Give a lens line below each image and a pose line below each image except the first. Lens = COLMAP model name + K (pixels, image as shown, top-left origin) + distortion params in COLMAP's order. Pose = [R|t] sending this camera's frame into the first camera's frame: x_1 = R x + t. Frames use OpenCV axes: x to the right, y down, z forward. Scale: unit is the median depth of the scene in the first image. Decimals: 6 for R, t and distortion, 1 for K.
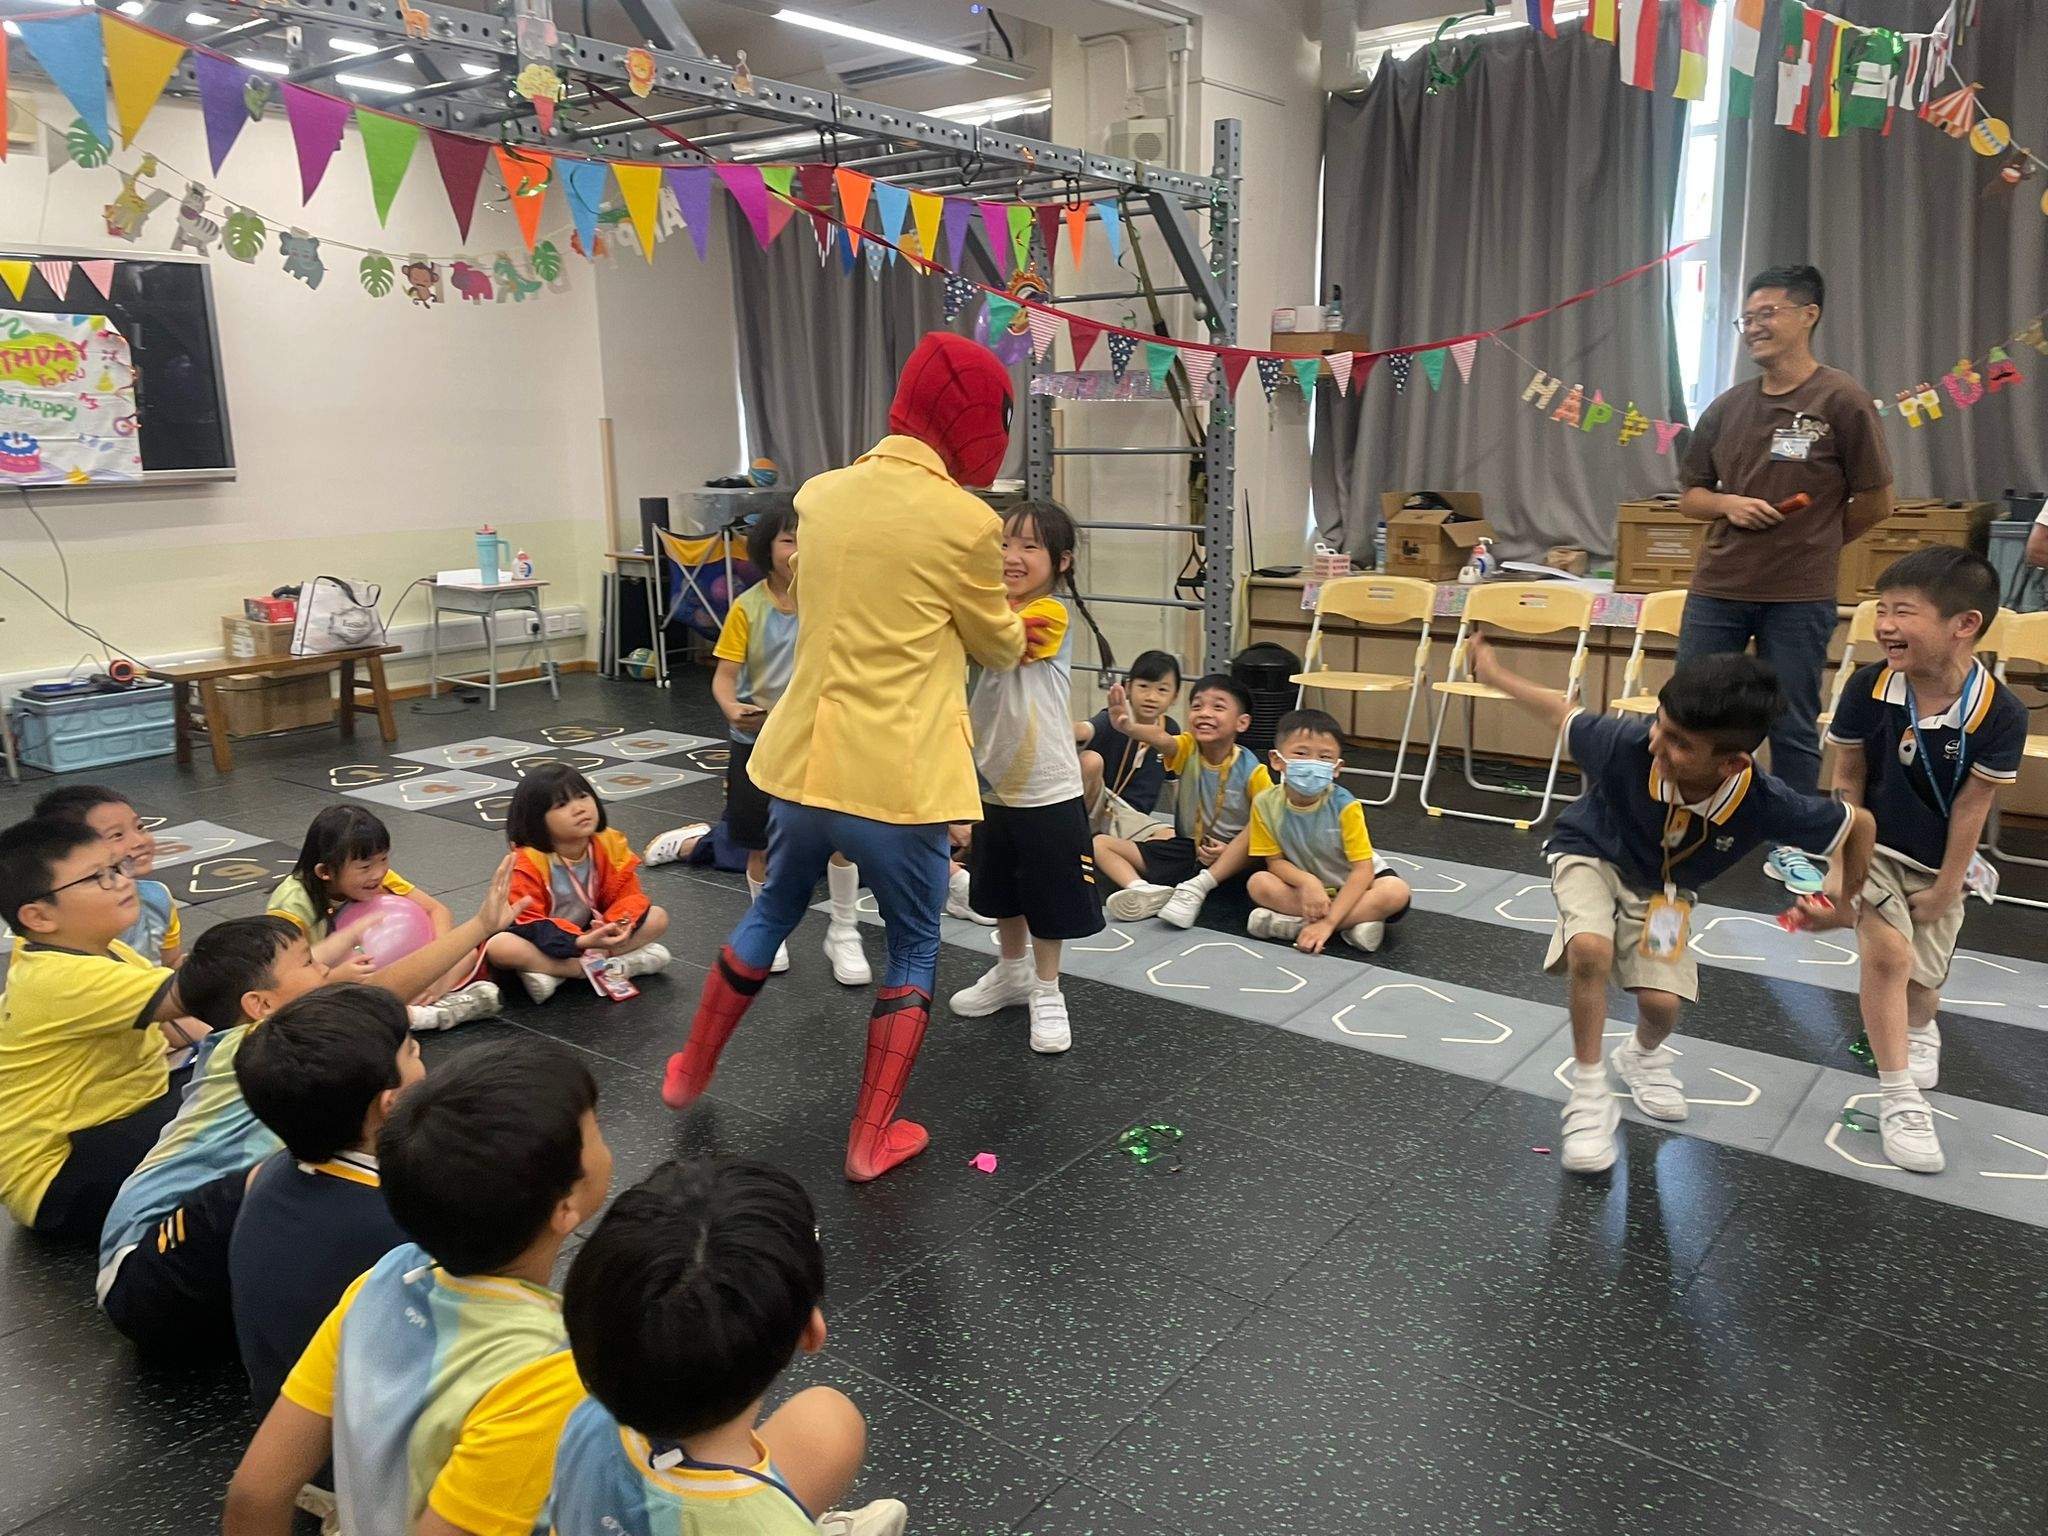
lens RADIAL K [[1526.4, 0, 1013.5], [0, 1526.4, 743.8], [0, 0, 1]] dist [0.081252, -0.104251]
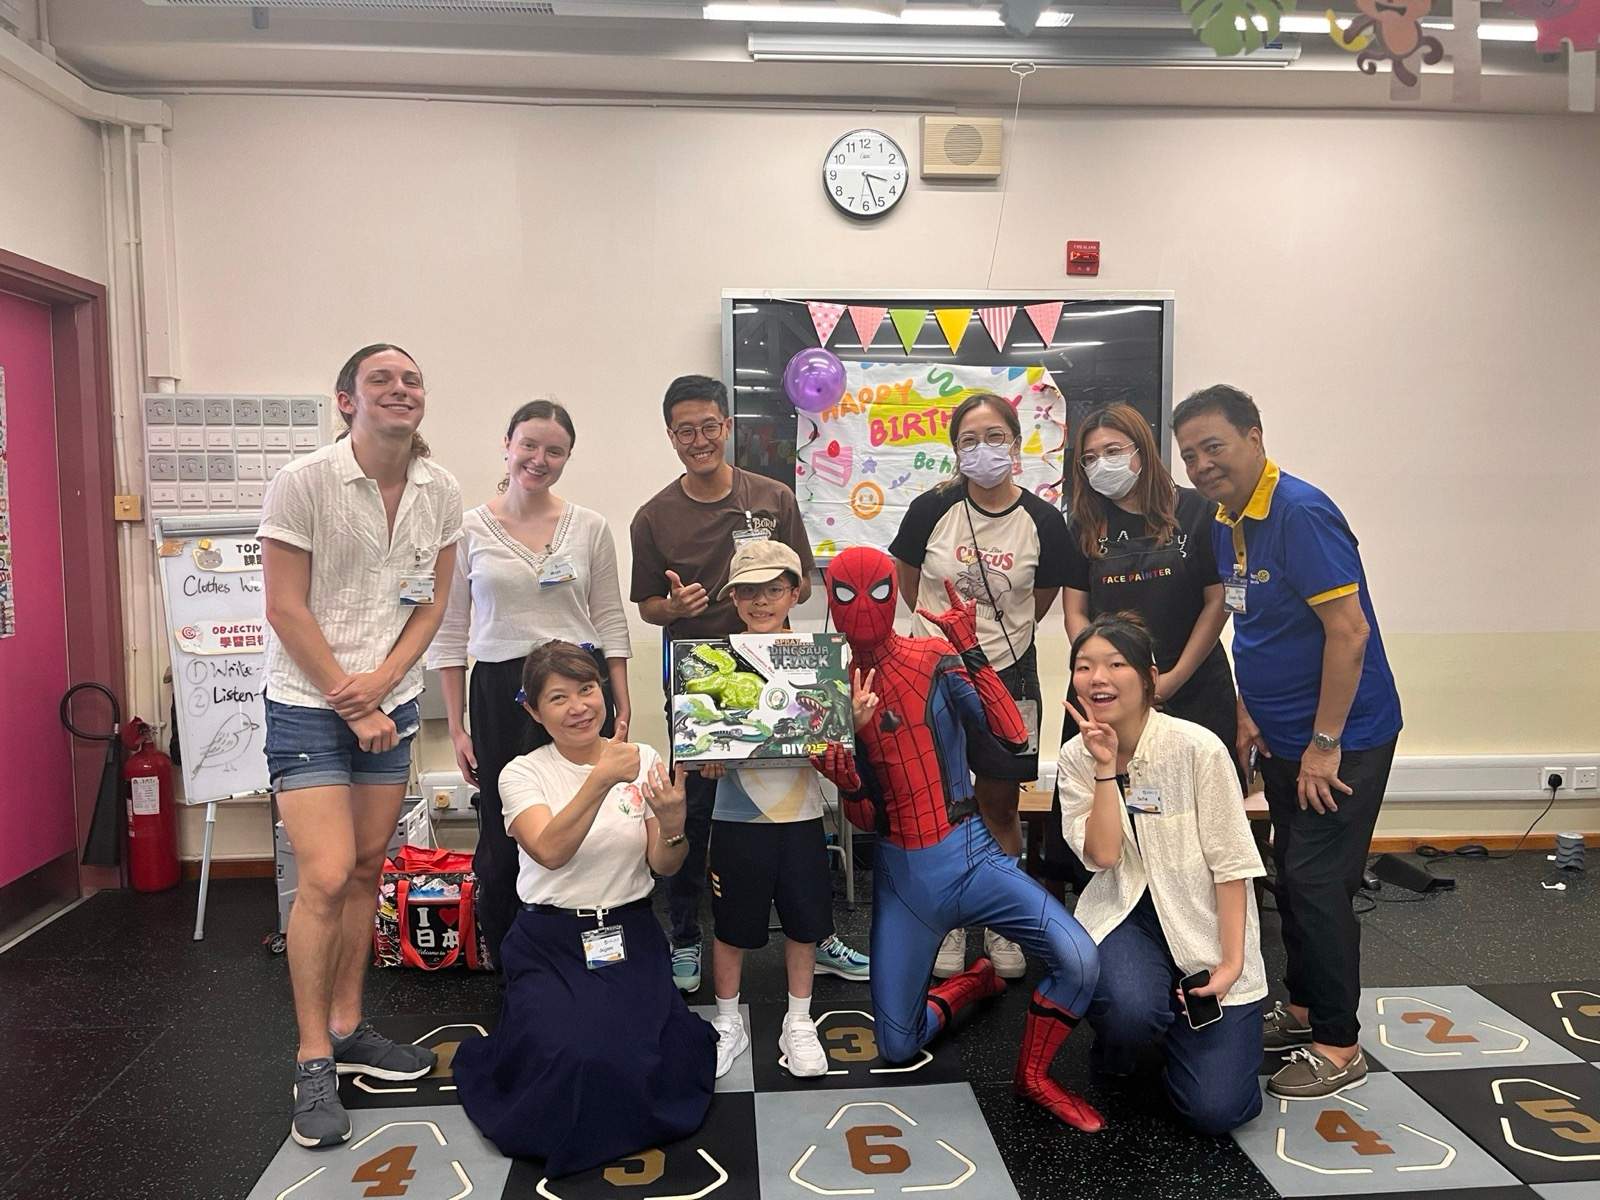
lens RADIAL K [[1192.5, 0, 804.4], [0, 1192.5, 608.2], [0, 0, 1]] dist [0.081252, -0.104251]
pose [[0.663952, 0.075916, -0.743912, -0.199689], [-0.160342, 0.986147, -0.042472, -0.110877], [0.730382, 0.147479, 0.666927, 0.557093]]
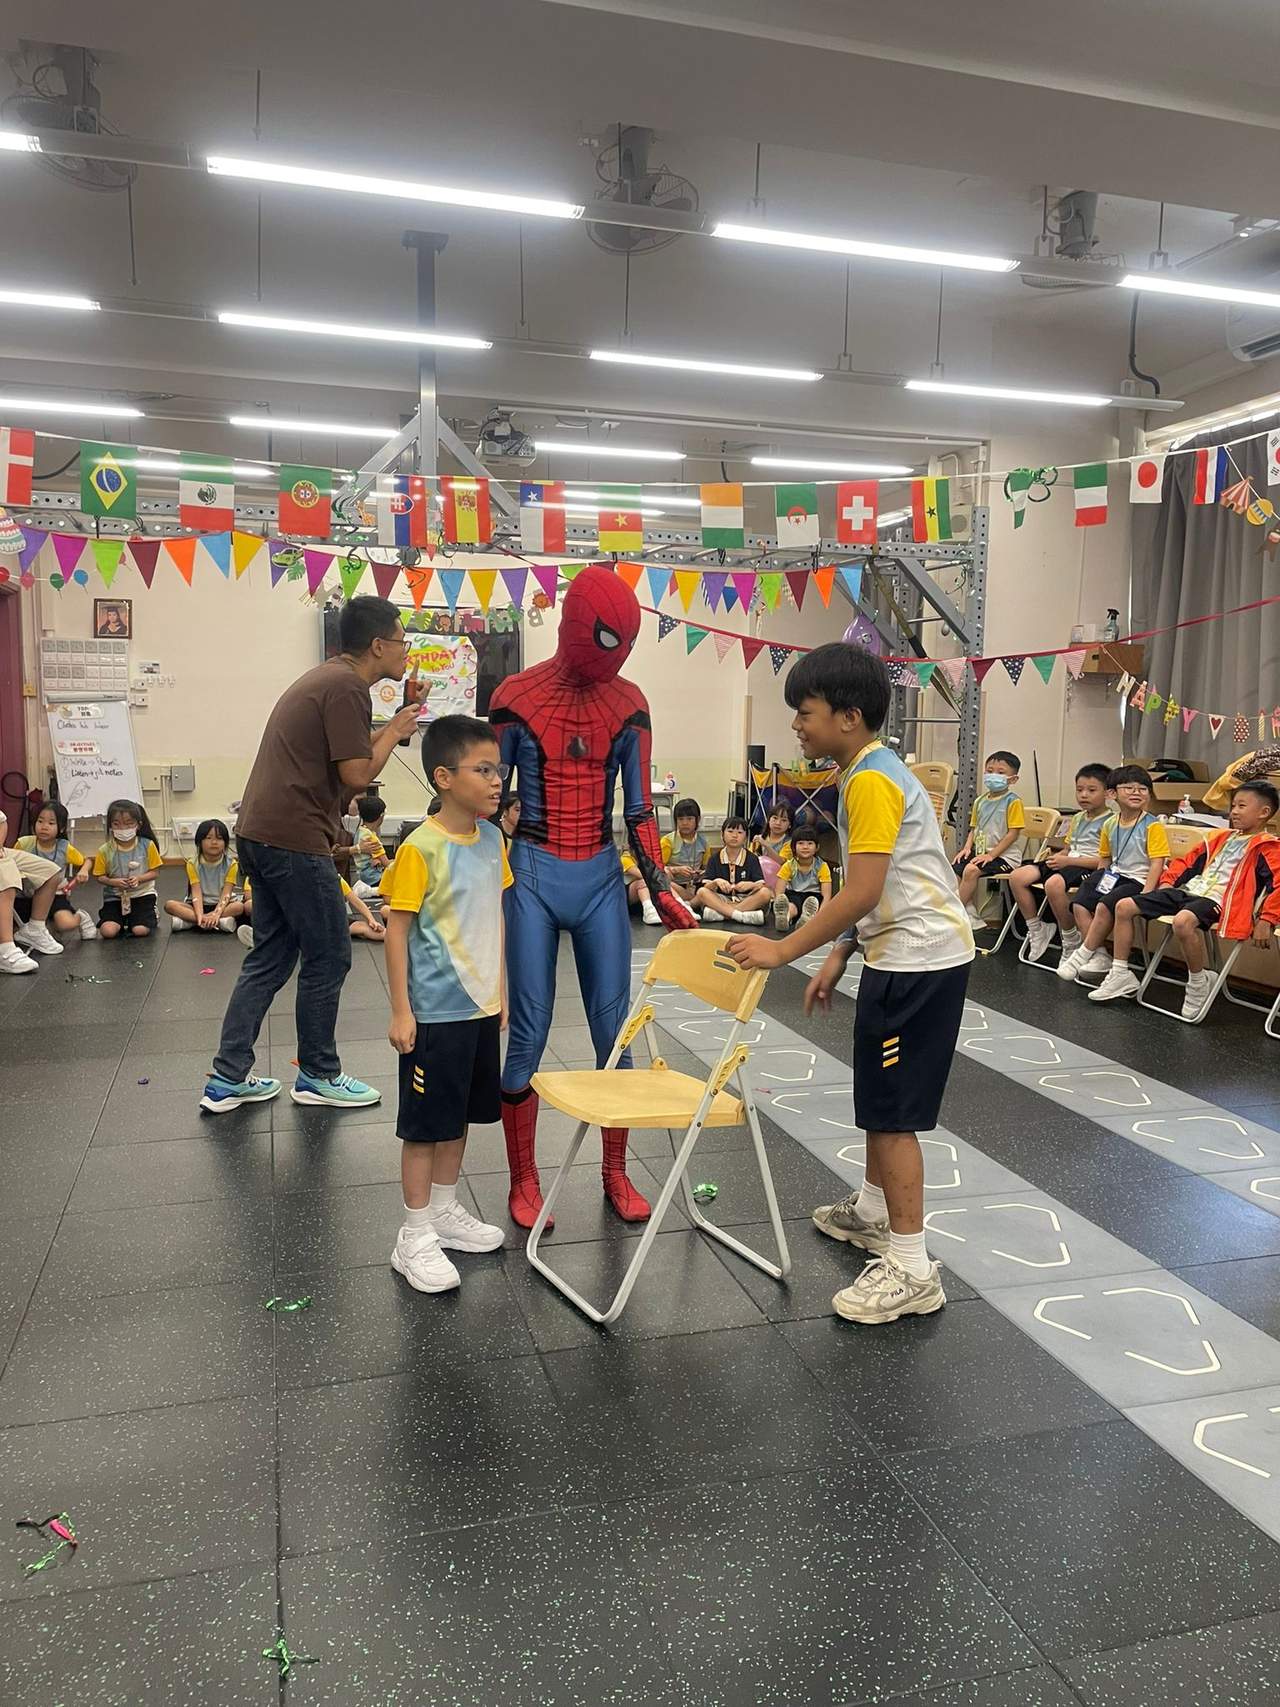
lens RADIAL K [[1272.3, 0, 671.4], [0, 1272.3, 843.7], [0, 0, 1]] dist [0.081252, -0.104251]
pose [[0.824171, 0.087310, -0.559570, 0.617685], [-0.142599, 0.988204, -0.055839, 0.036035], [0.548094, 0.125815, 0.826900, -0.166040]]
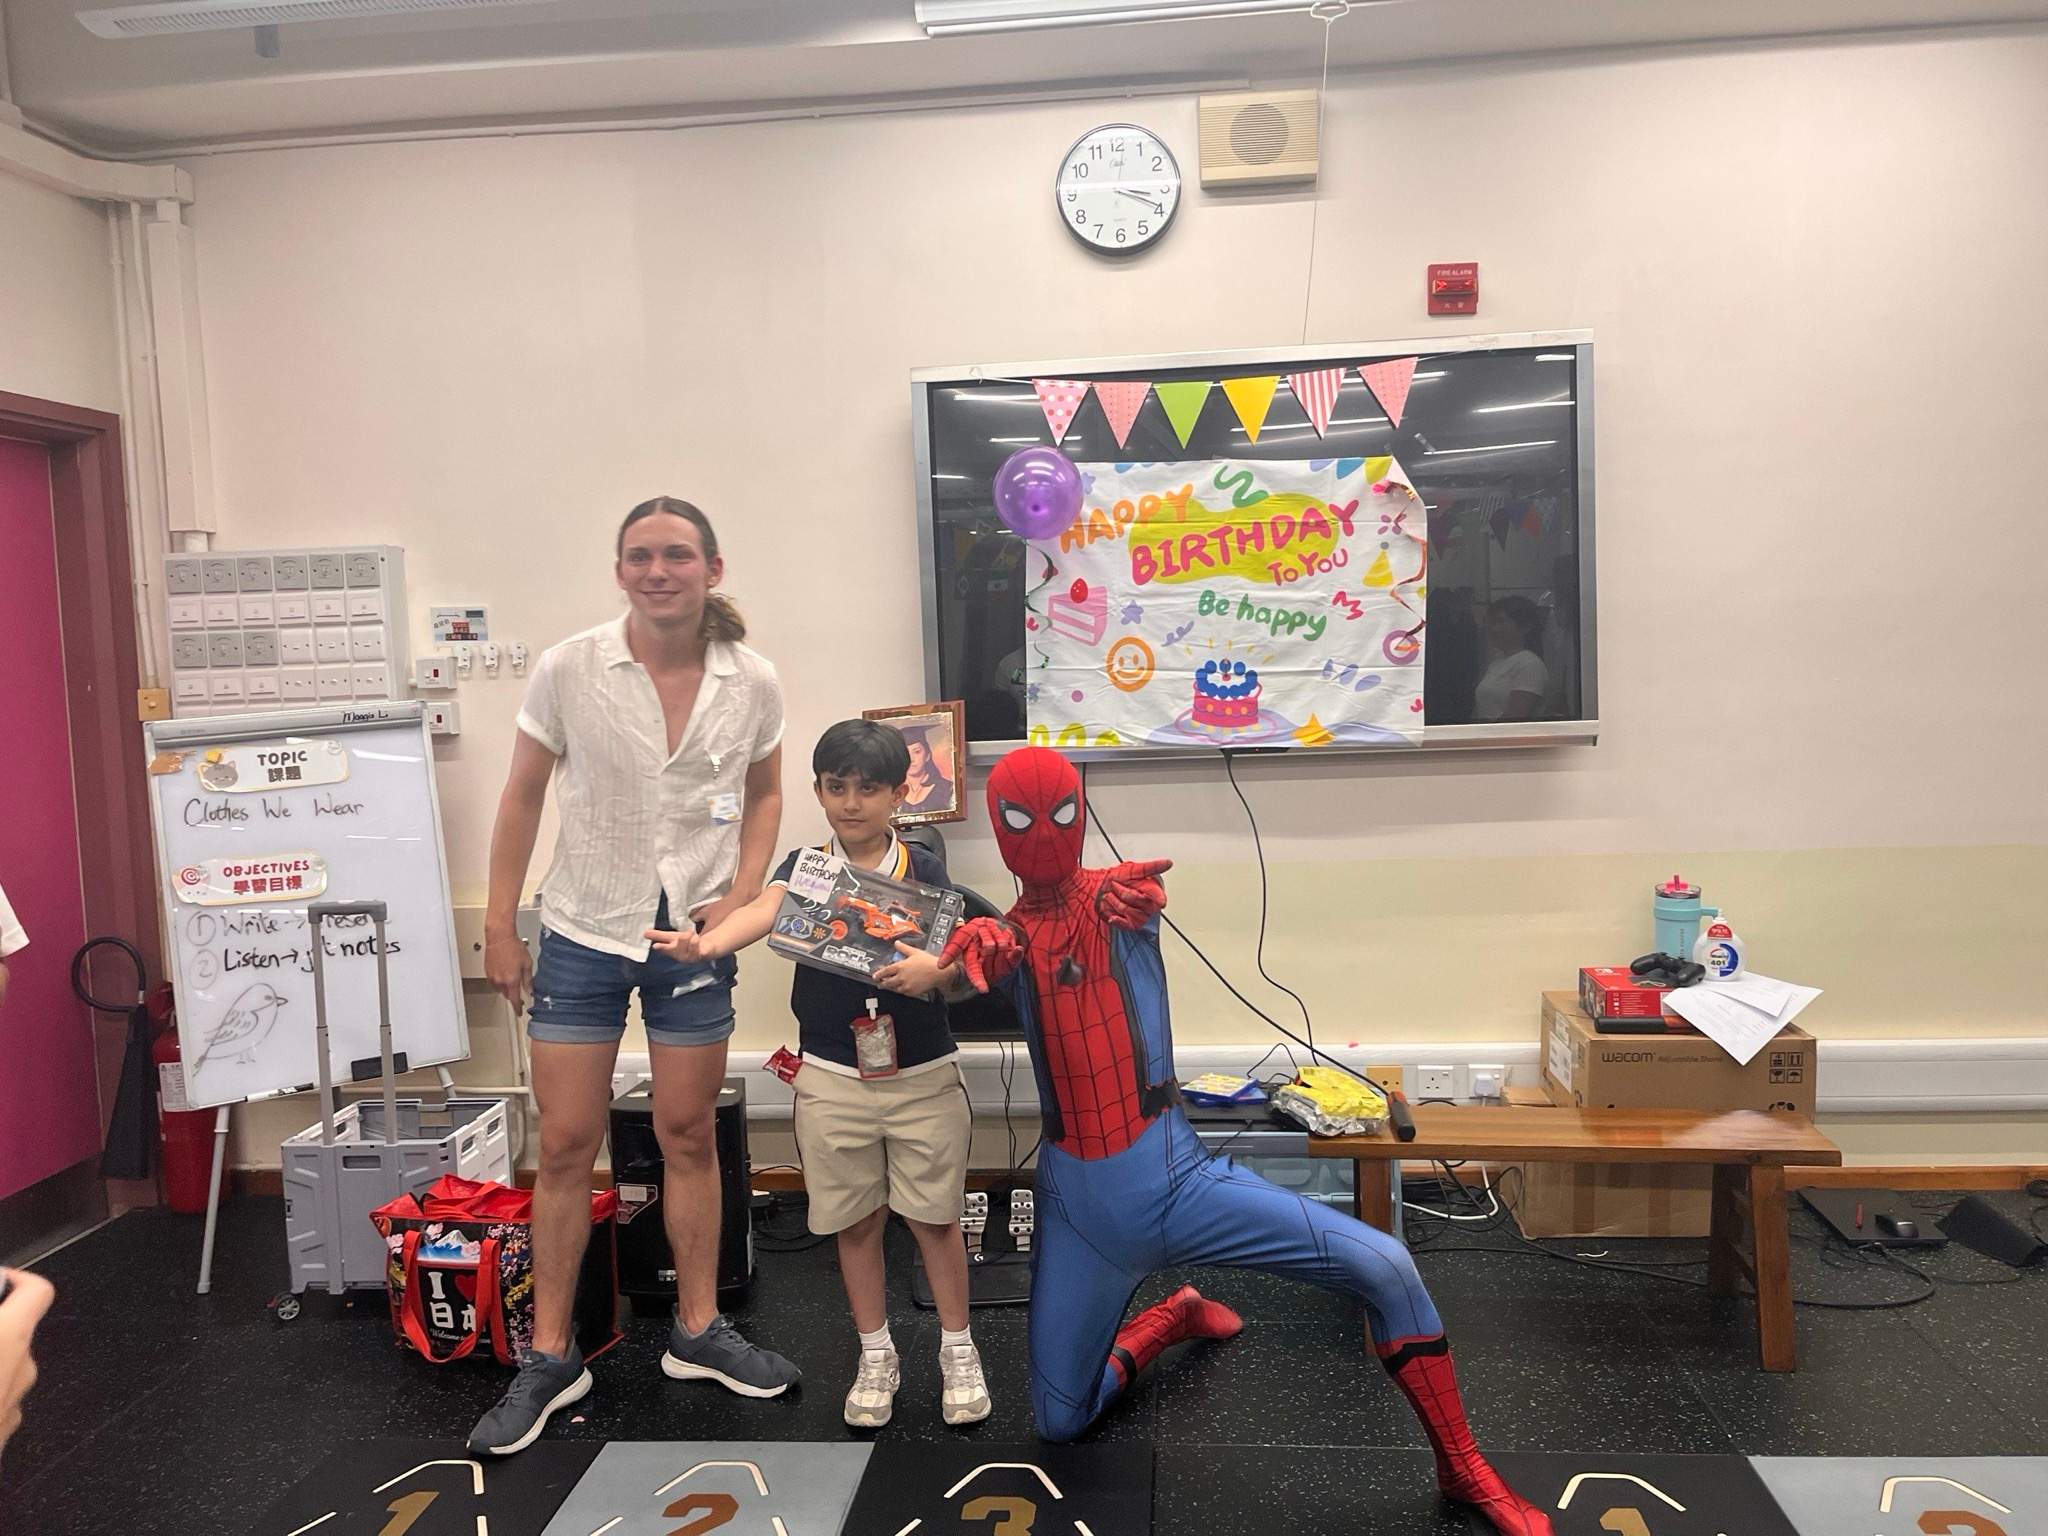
lens RADIAL K [[1526.4, 0, 1044.5], [0, 1526.4, 758.4], [0, 0, 1]] dist [0.081252, -0.104251]
pose [[0.539051, 0.059676, -0.840156, -0.201898], [-0.145521, 0.989085, -0.023114, -0.155406], [0.829607, 0.134720, 0.541852, 0.696019]]
